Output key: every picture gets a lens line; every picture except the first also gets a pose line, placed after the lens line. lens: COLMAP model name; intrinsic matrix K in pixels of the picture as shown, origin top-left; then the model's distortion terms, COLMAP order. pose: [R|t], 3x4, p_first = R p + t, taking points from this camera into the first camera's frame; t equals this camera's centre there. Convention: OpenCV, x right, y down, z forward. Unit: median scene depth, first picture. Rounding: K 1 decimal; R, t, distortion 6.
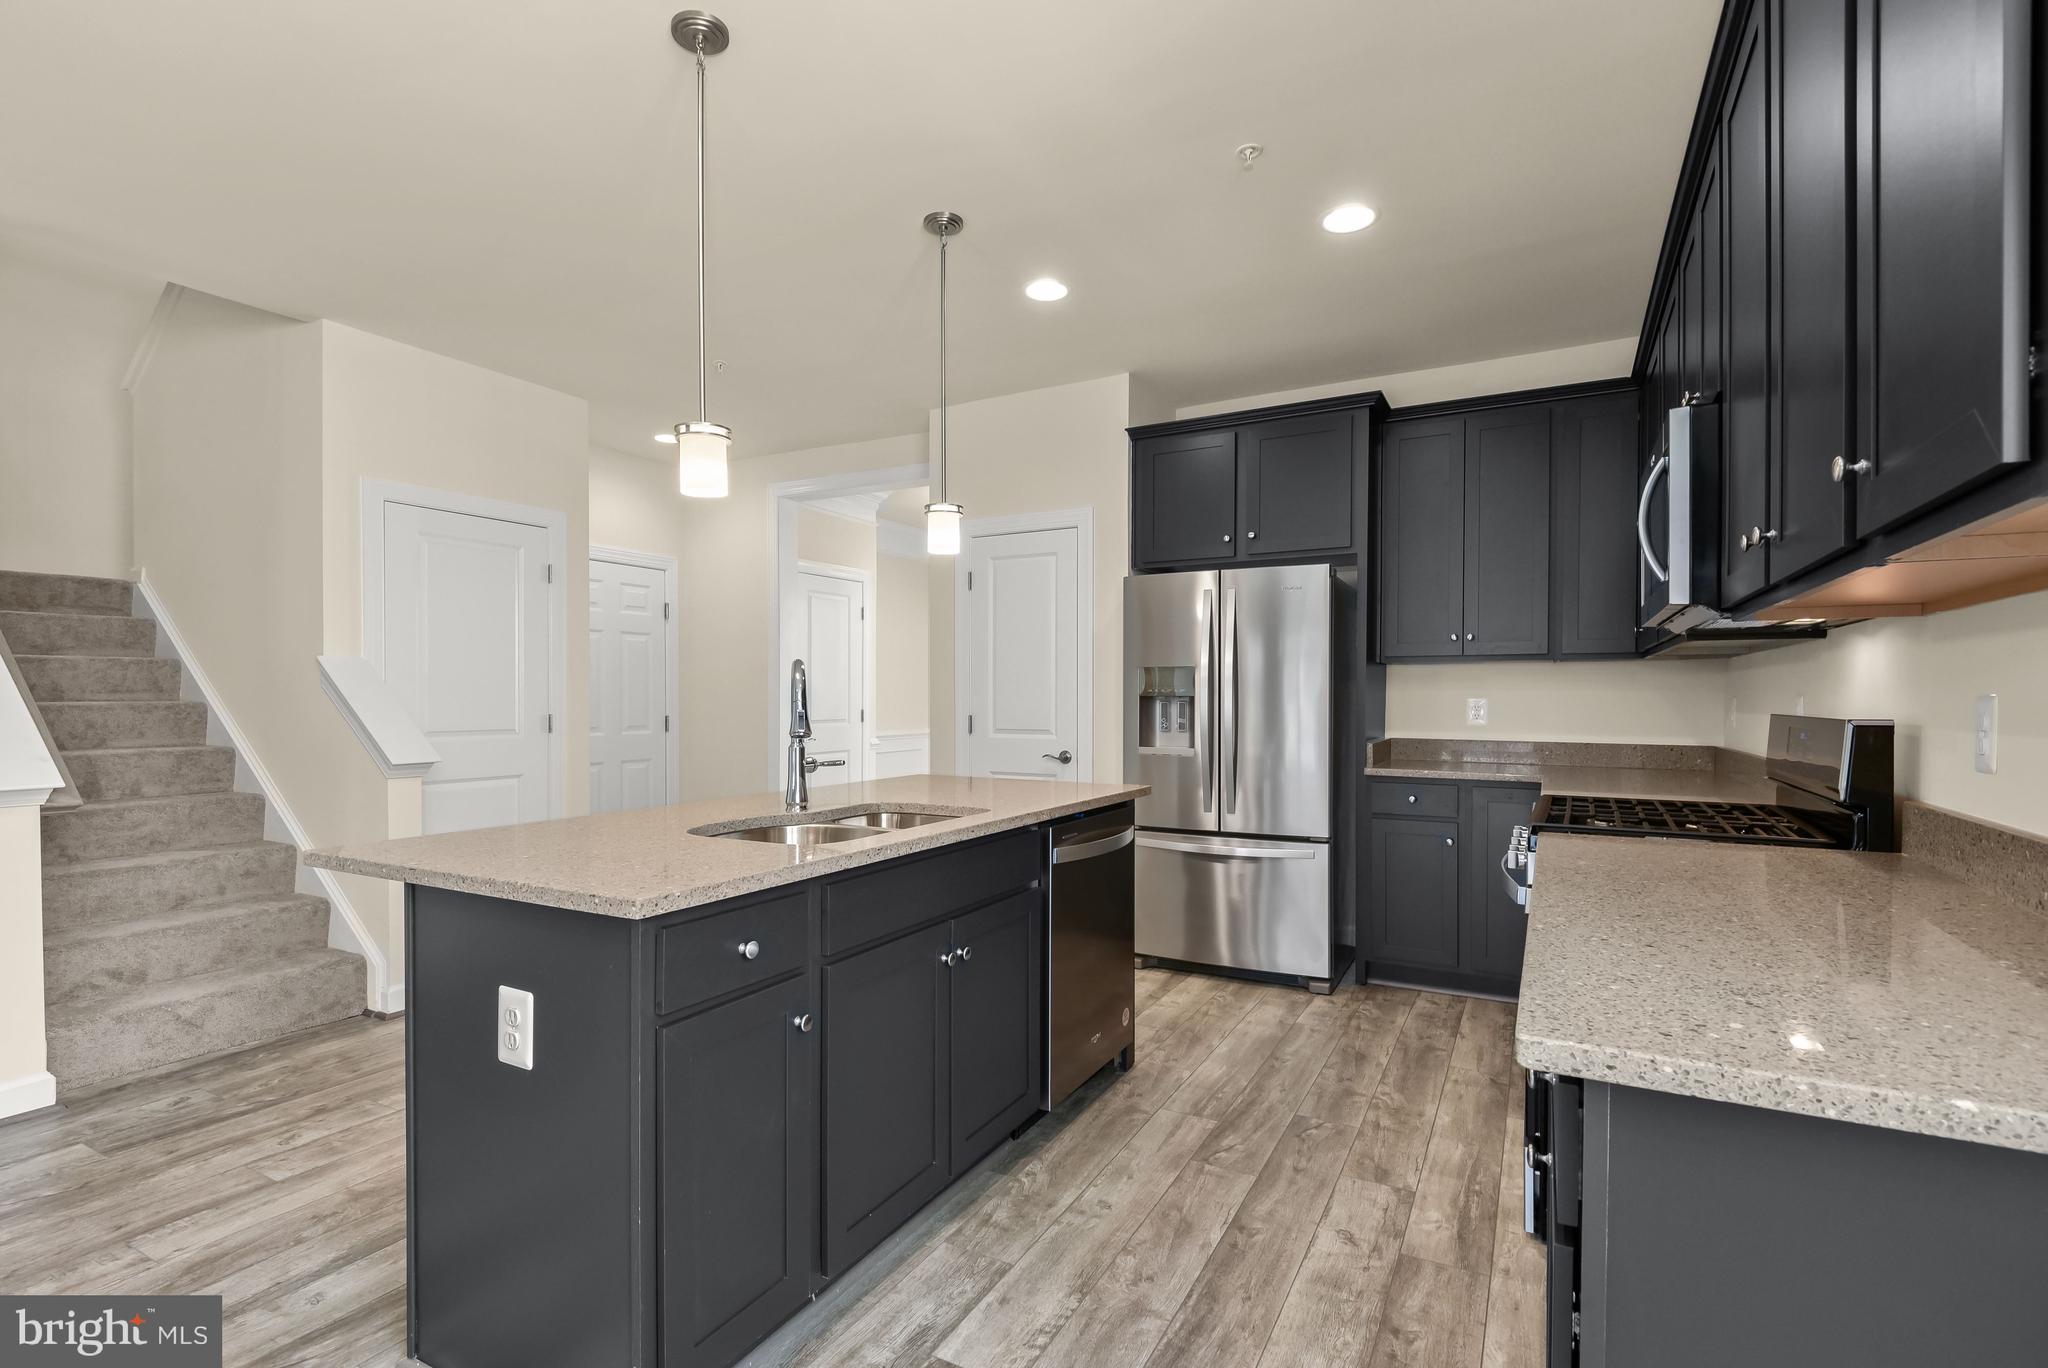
lens RADIAL K [[965.0, 0, 1017.1], [0, 965.0, 699.3], [0, 0, 1]] dist [0.001262, -0.000394]
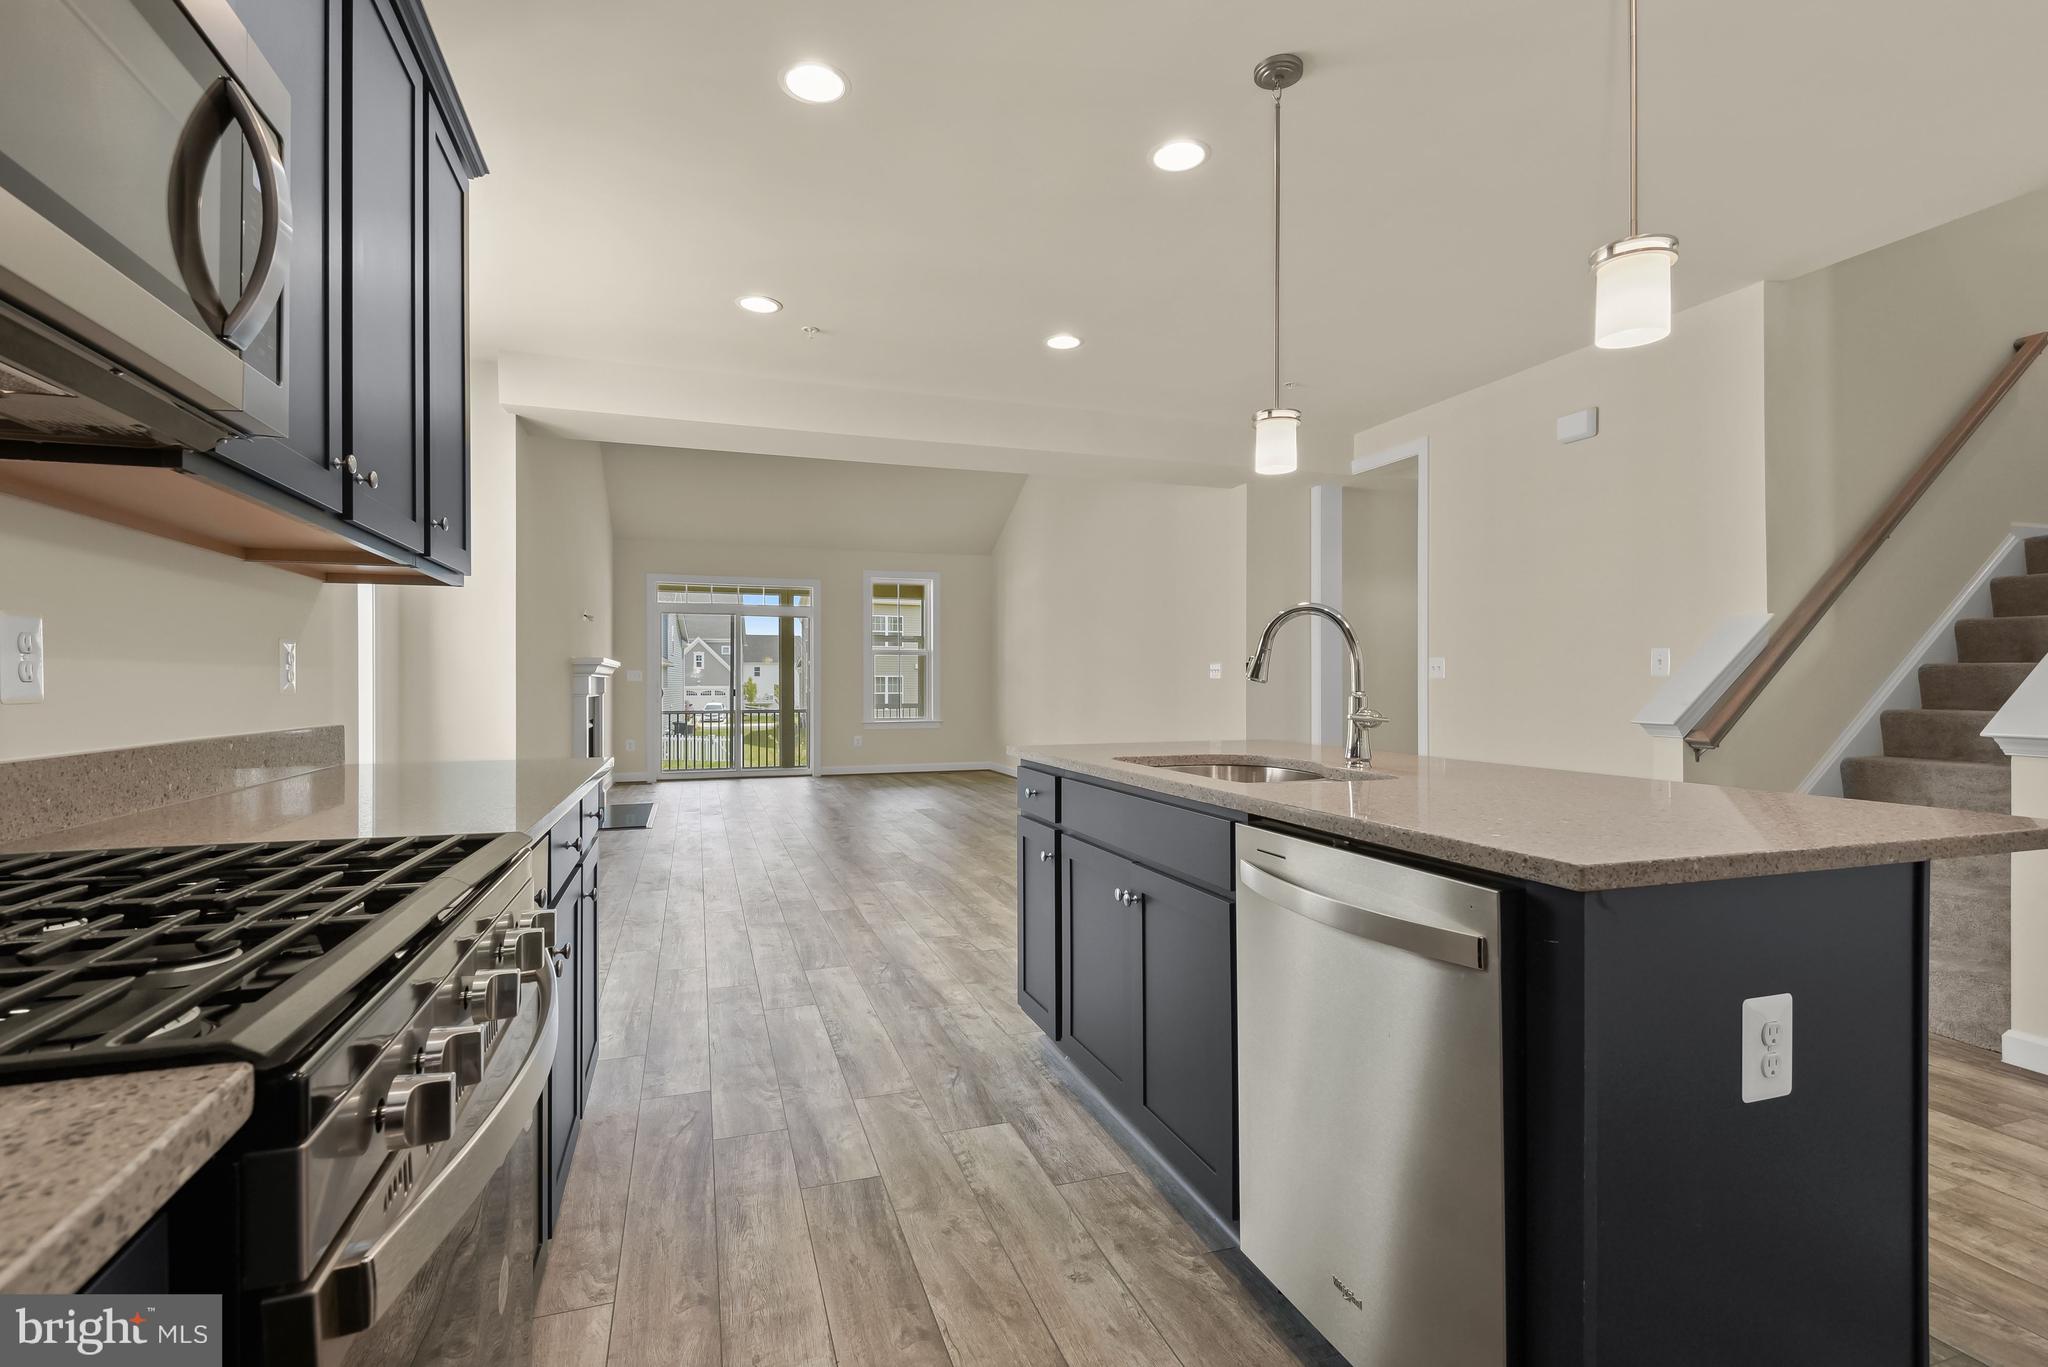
lens RADIAL K [[956.8, 0, 1014.5], [0, 956.8, 681.3], [0, 0, 1]] dist [0.034859, -0.021028]
pose [[-0.680093, -0.000378, -0.733126, 0.467290], [-0.003105, 0.999992, 0.002364, 0.023888], [0.733119, 0.003884, -0.680089, 0.991291]]
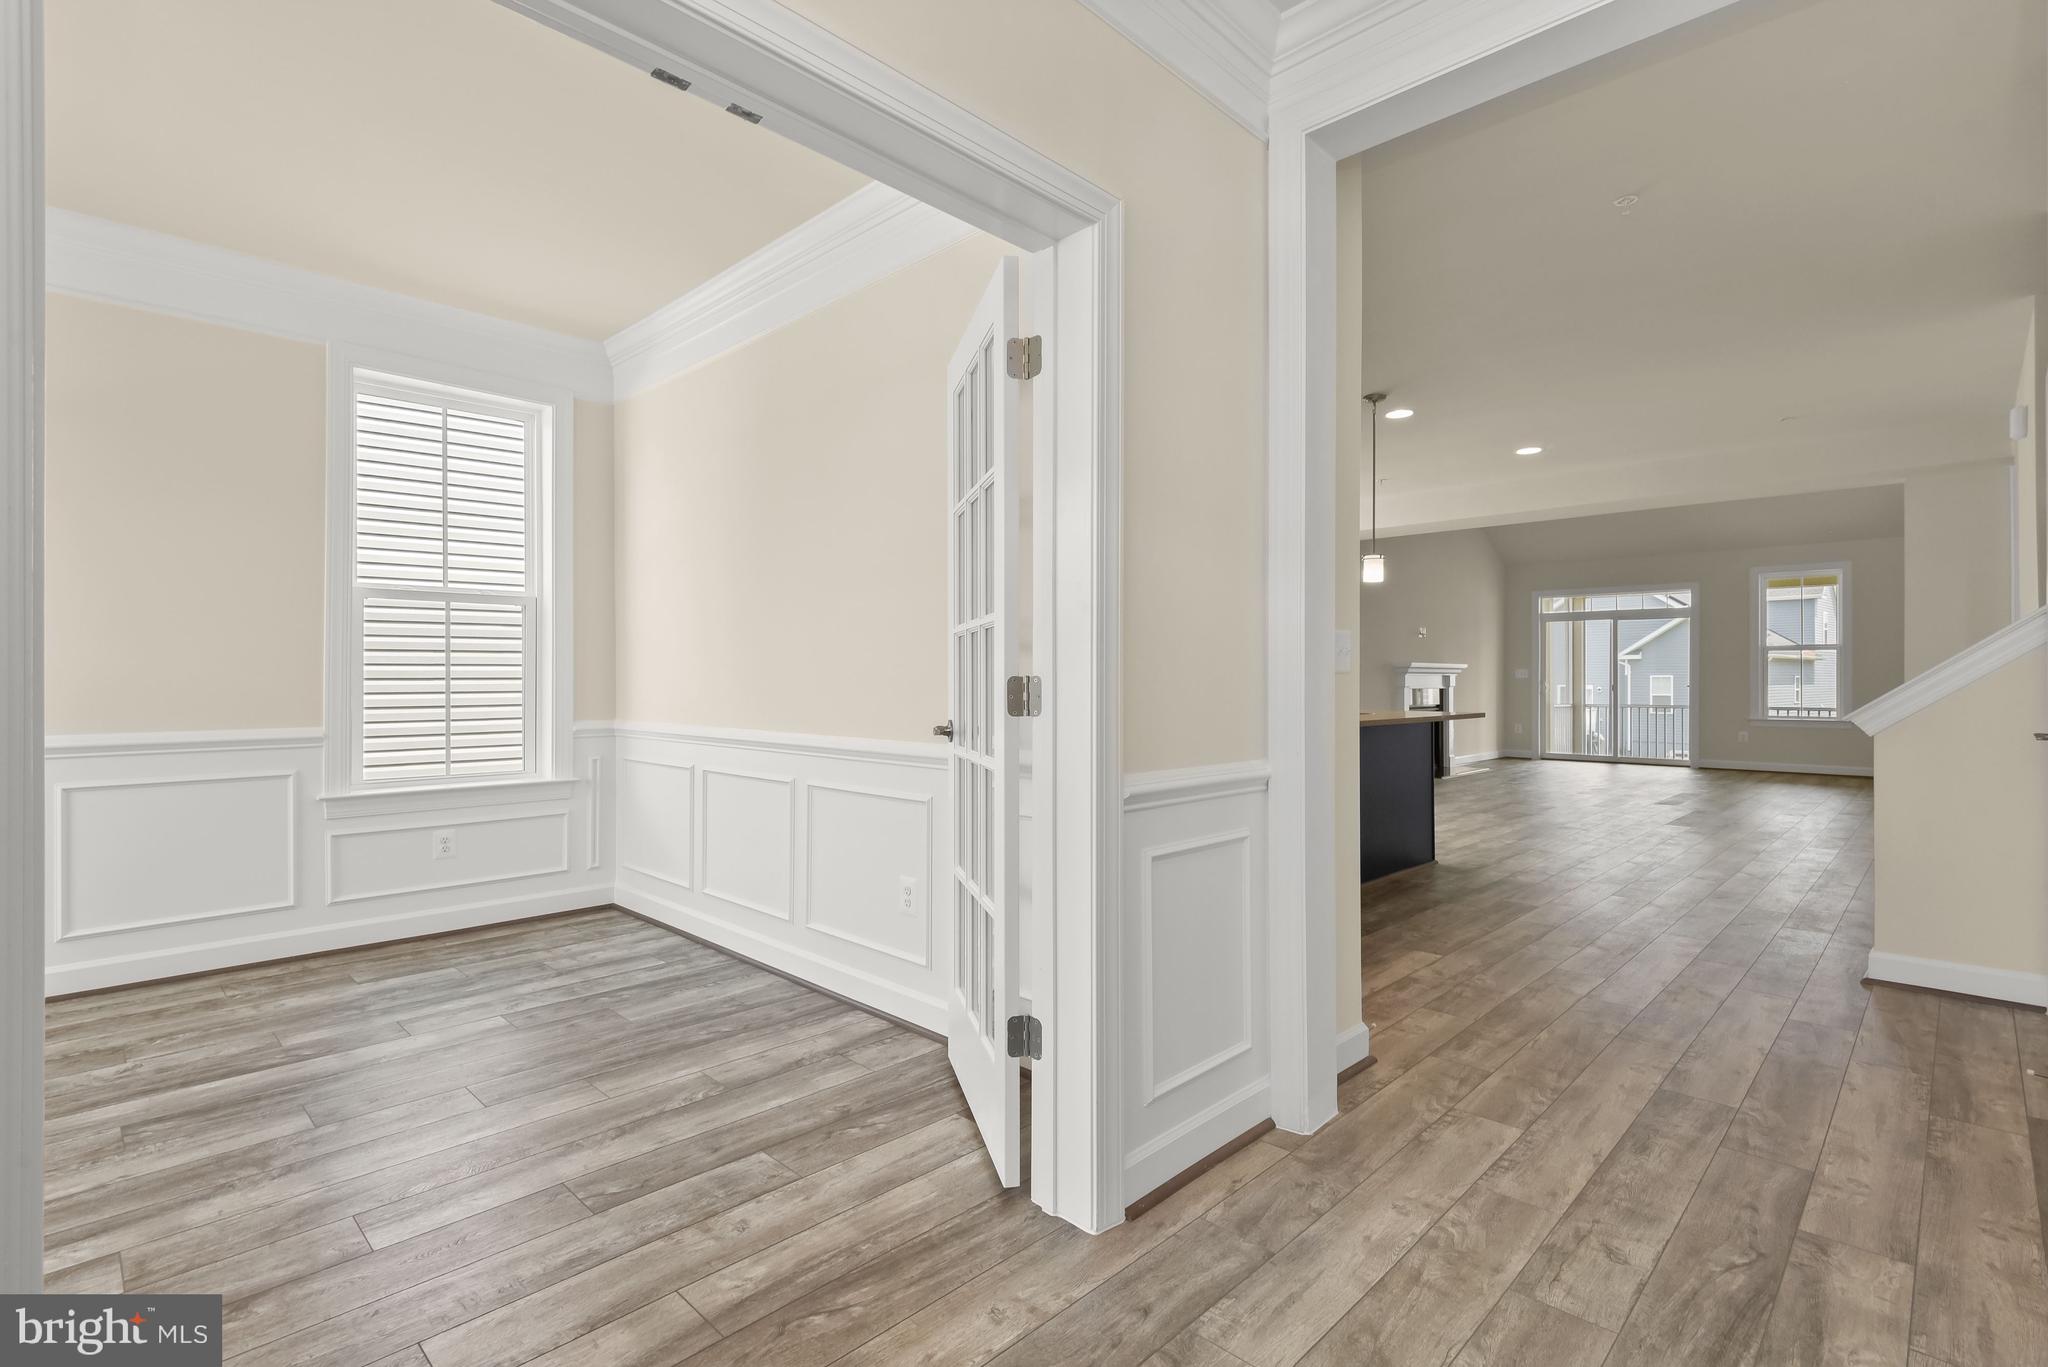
lens RADIAL K [[941.0, 0, 1015.7], [0, 941.0, 683.2], [0, 0, 1]] dist [0.031979, -0.020870]
pose [[-0.958882, 0.001693, 0.283800, -0.090303], [0.004000, 0.999963, 0.007550, 0.016436], [-0.283777, 0.008375, -0.958854, 2.282645]]
